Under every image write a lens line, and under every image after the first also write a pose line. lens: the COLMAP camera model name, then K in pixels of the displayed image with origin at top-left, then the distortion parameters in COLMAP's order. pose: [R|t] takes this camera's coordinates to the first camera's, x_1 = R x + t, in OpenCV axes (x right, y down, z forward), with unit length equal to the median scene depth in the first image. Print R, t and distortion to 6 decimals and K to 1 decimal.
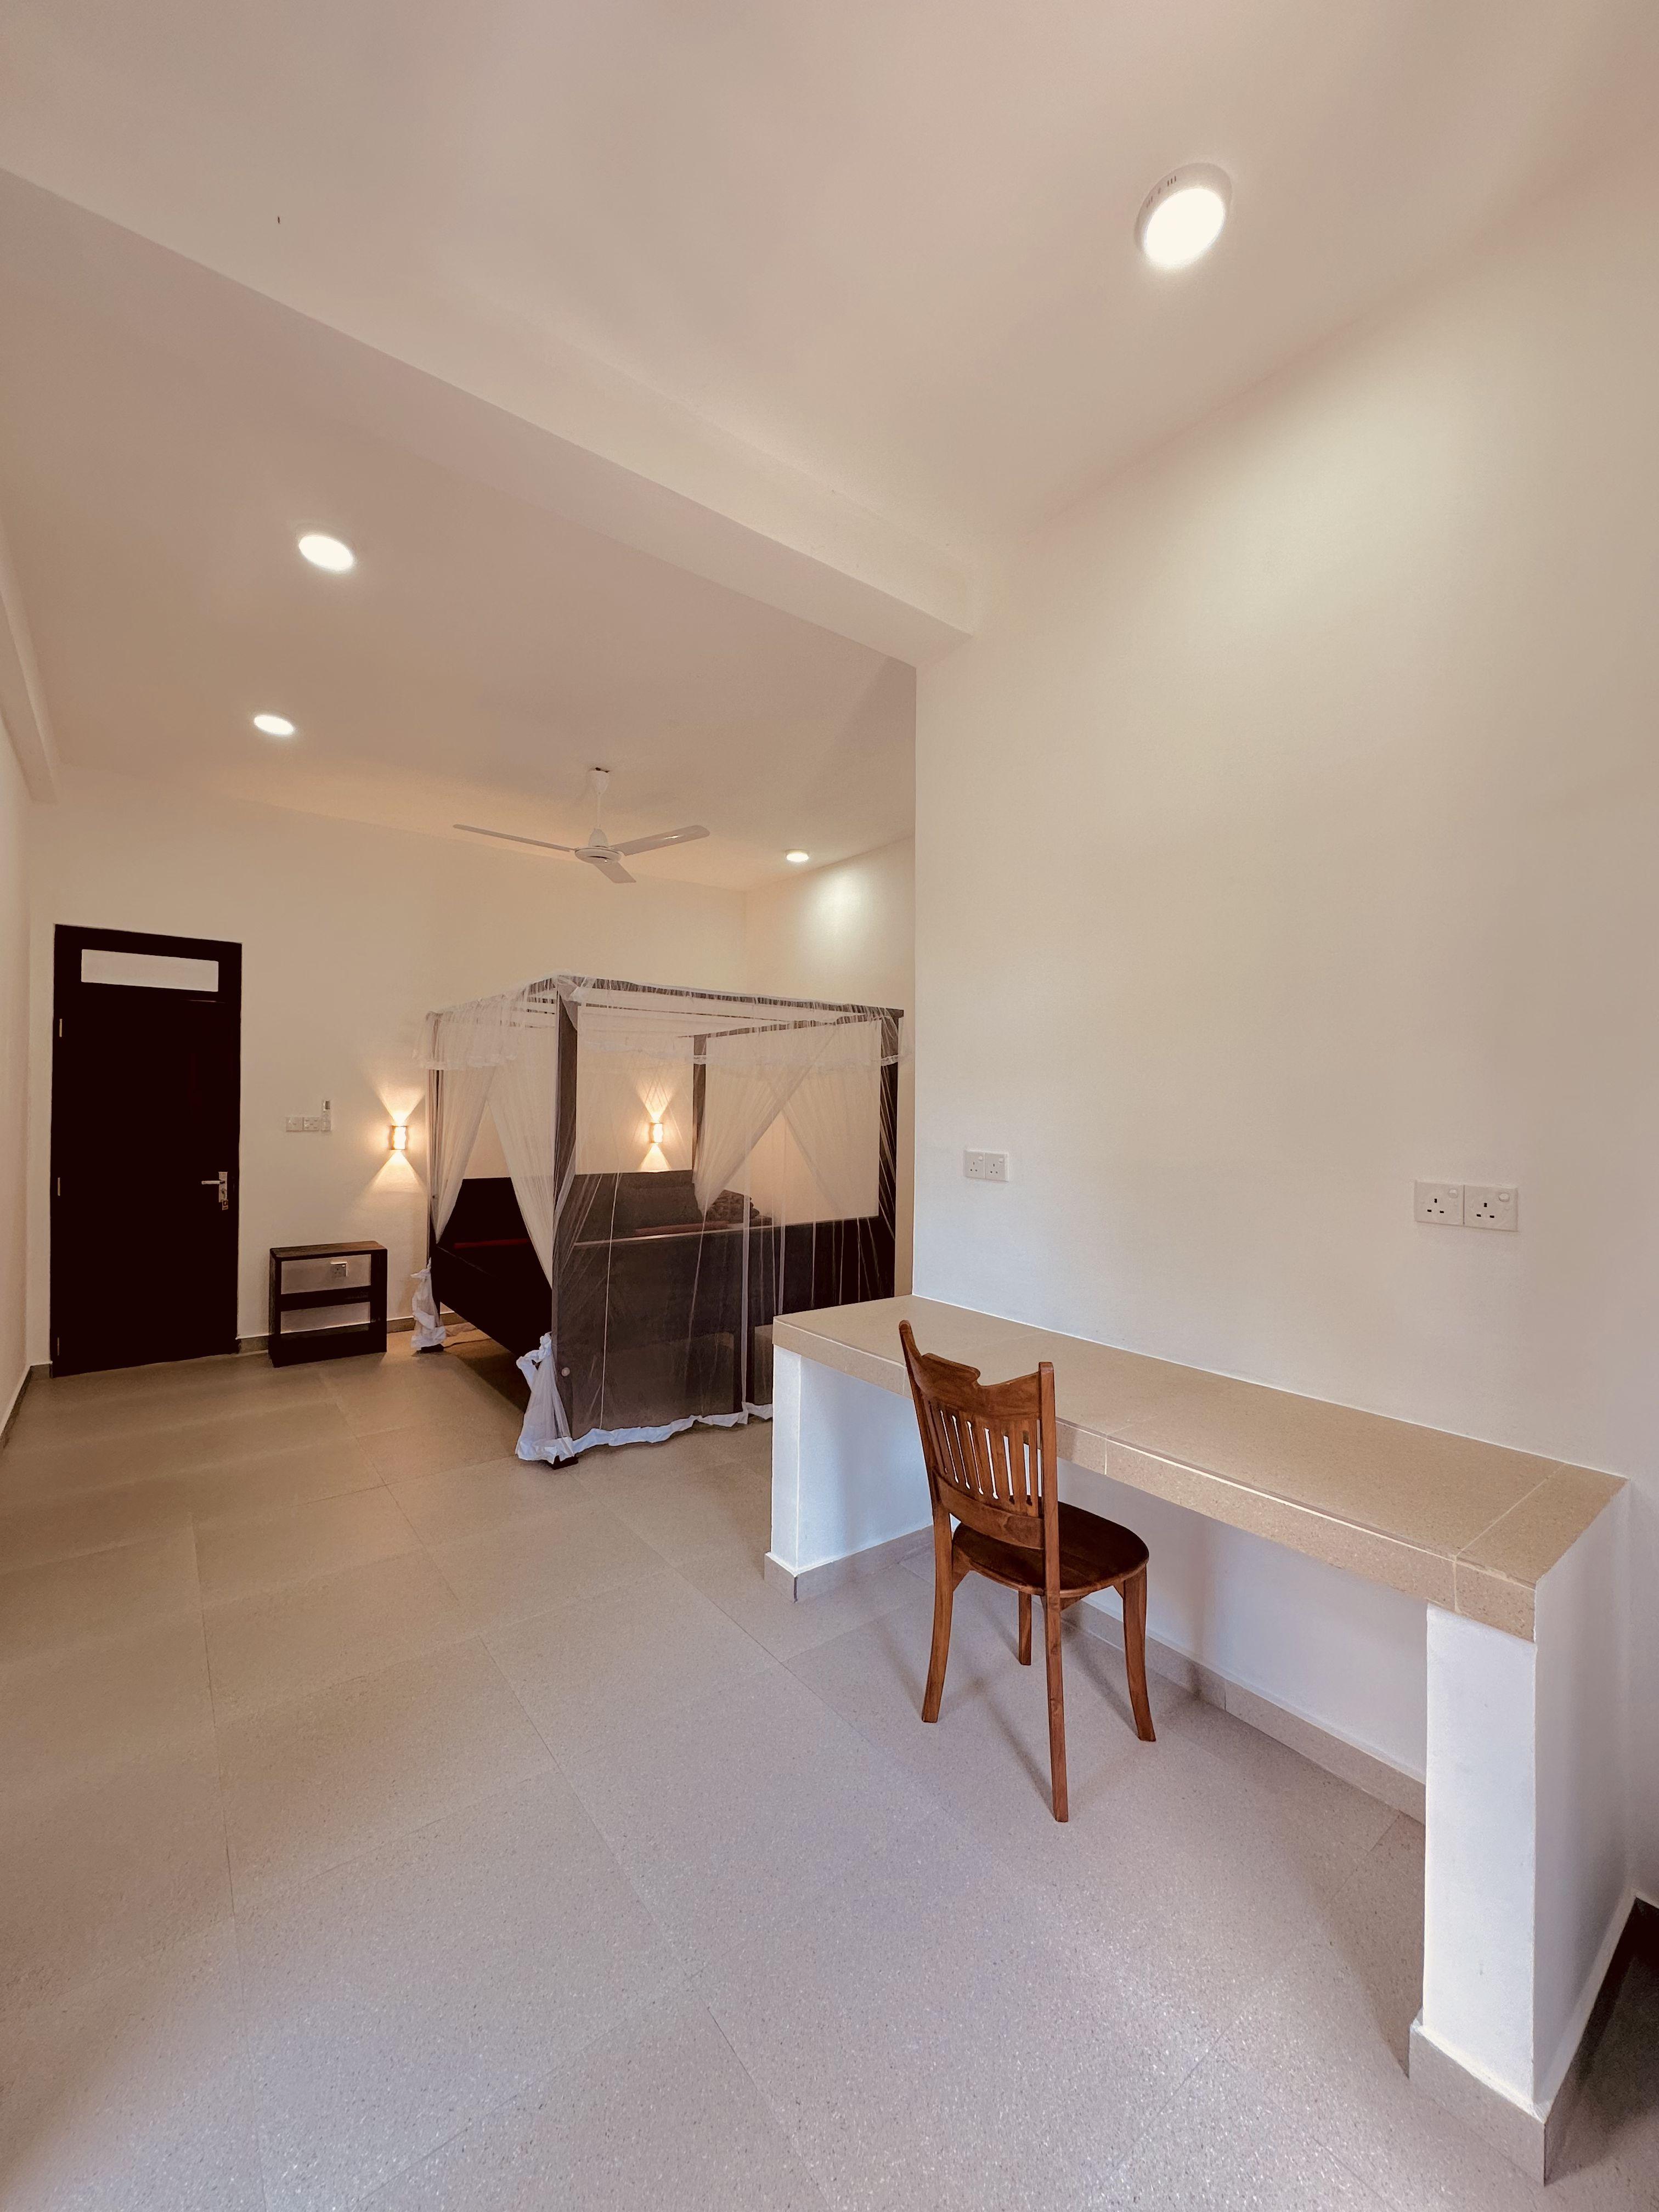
lens RADIAL K [[882.6, 0, 826.2], [0, 882.6, 1101.5], [0, 0, 1]] dist [0.000540, 0.000023]
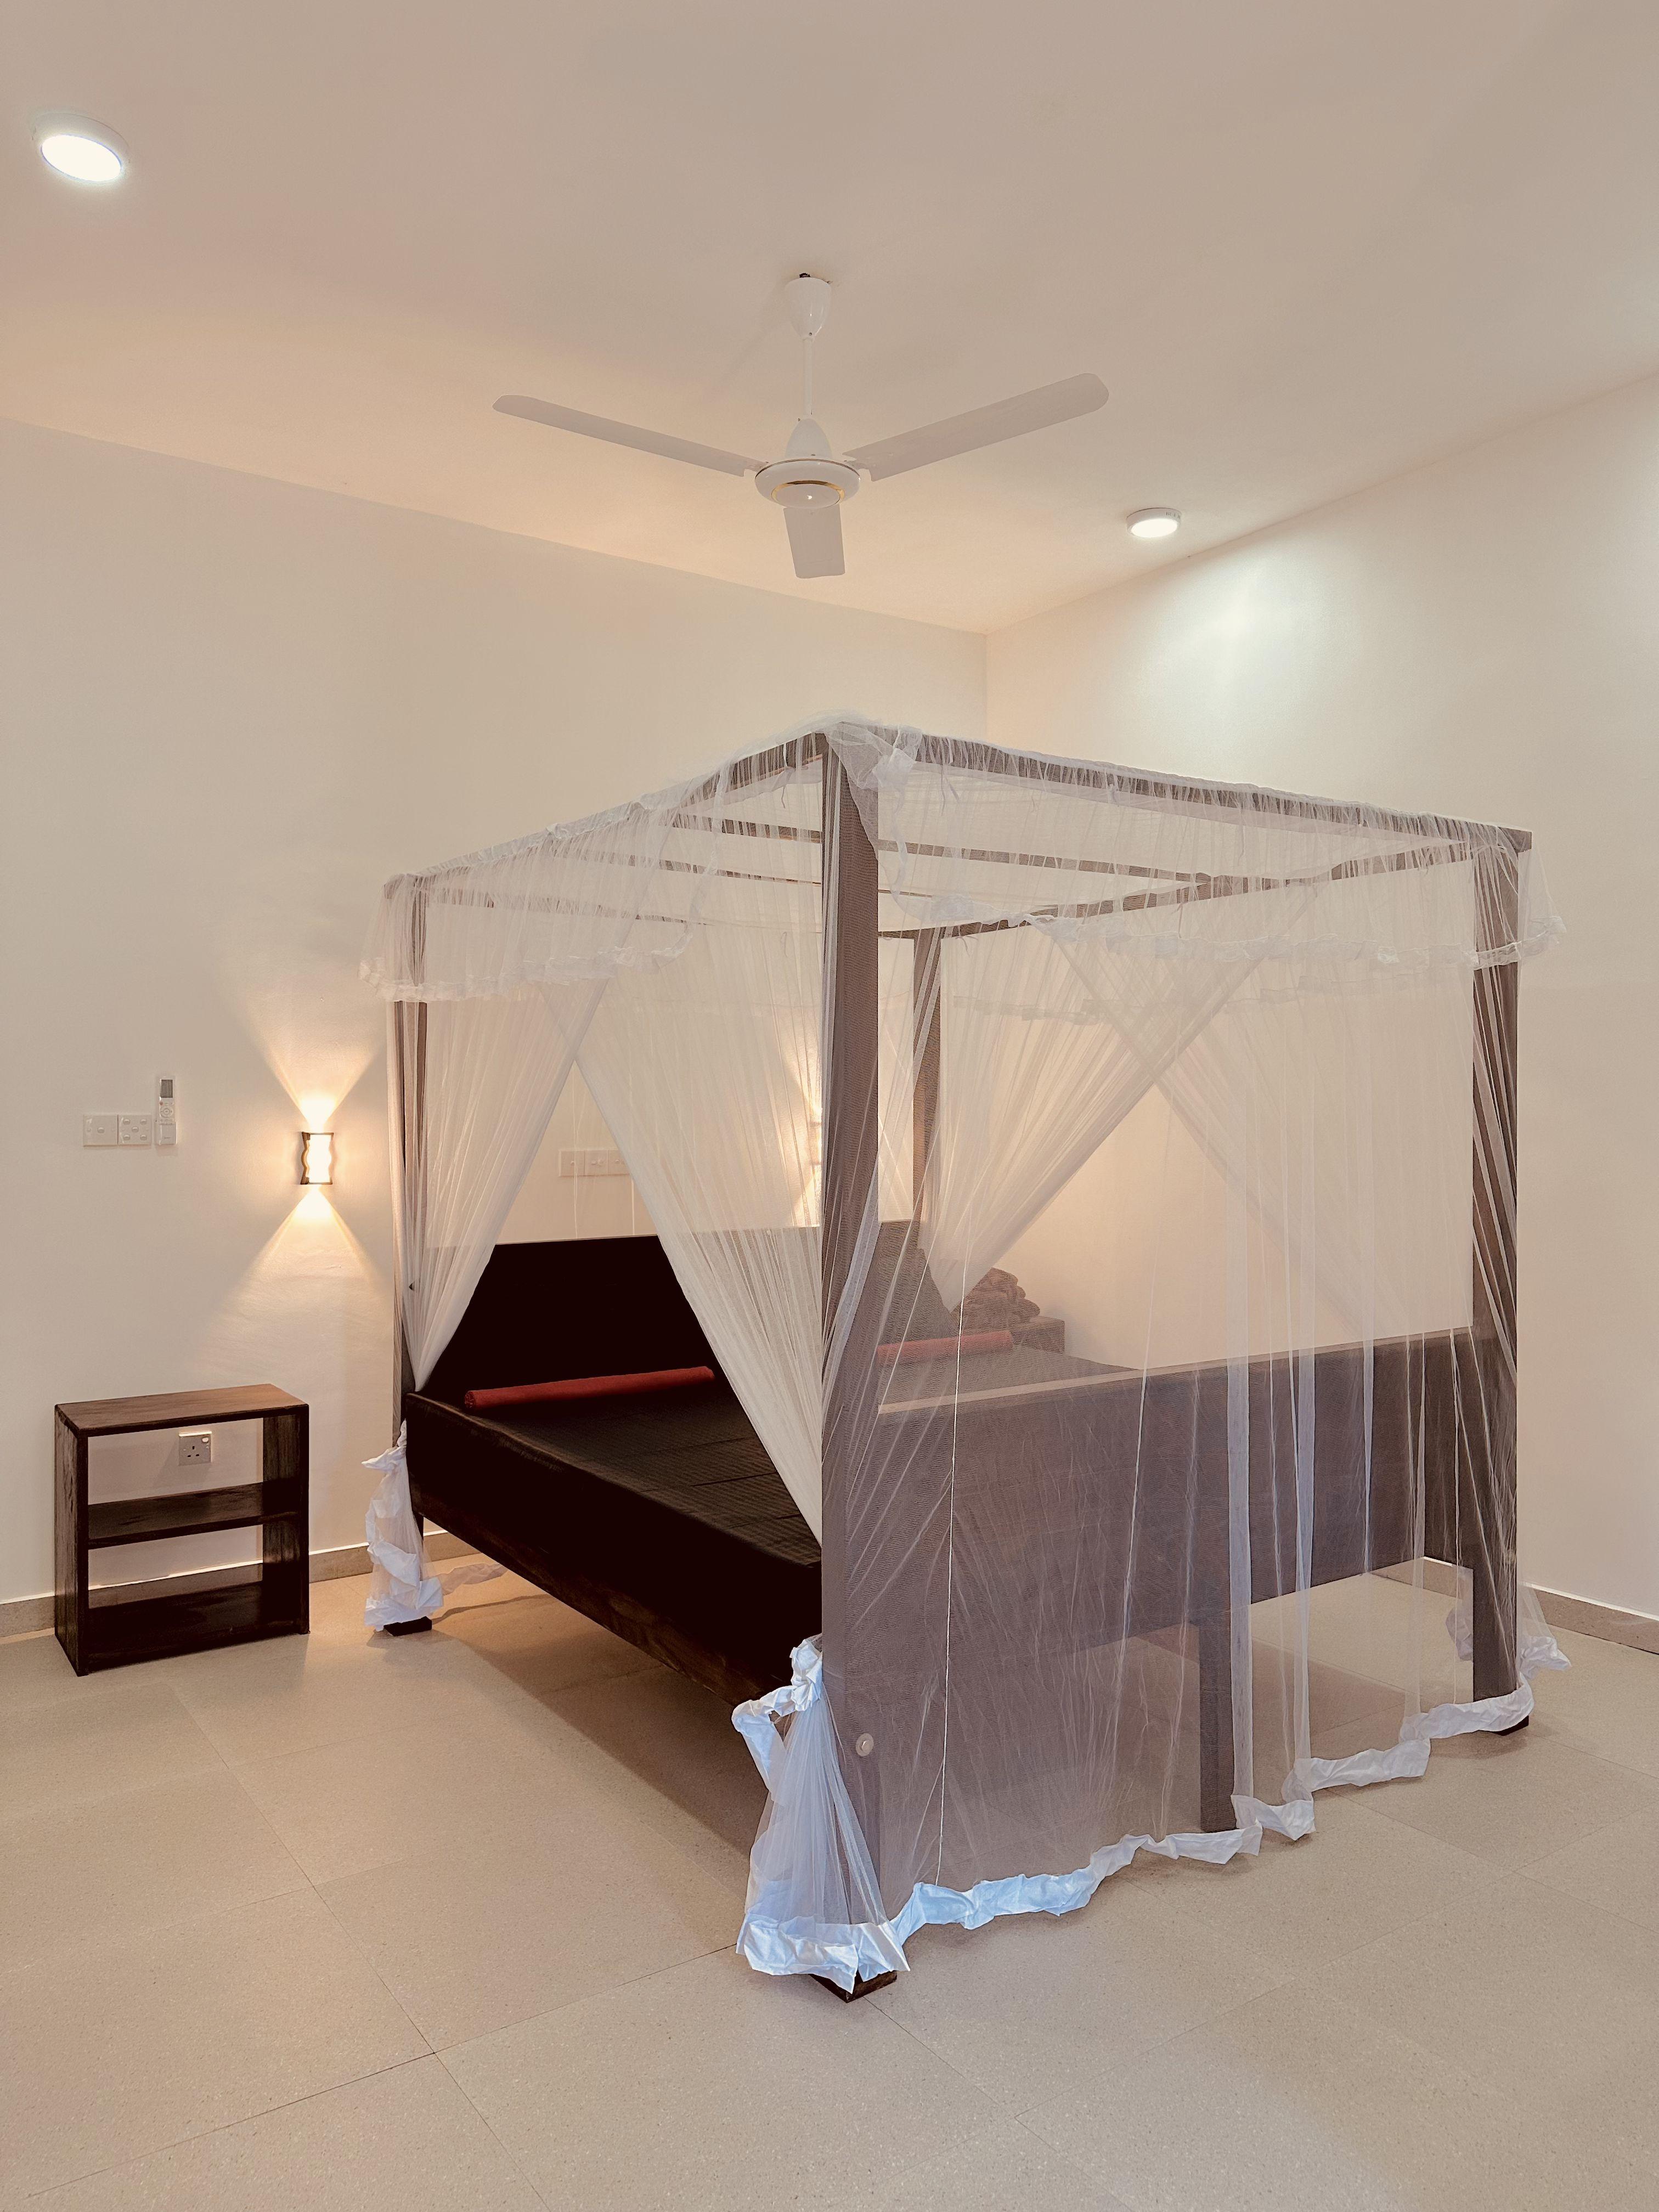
lens RADIAL K [[1535.4, 0, 827.7], [0, 1535.4, 1121.8], [0, 0, 1]] dist [0.108649, -0.158461]
pose [[0.998445, -0.014354, -0.053874, -0.205948], [0.015183, 0.999772, 0.015008, 0.016429], [0.053646, -0.015803, 0.998435, 0.243488]]
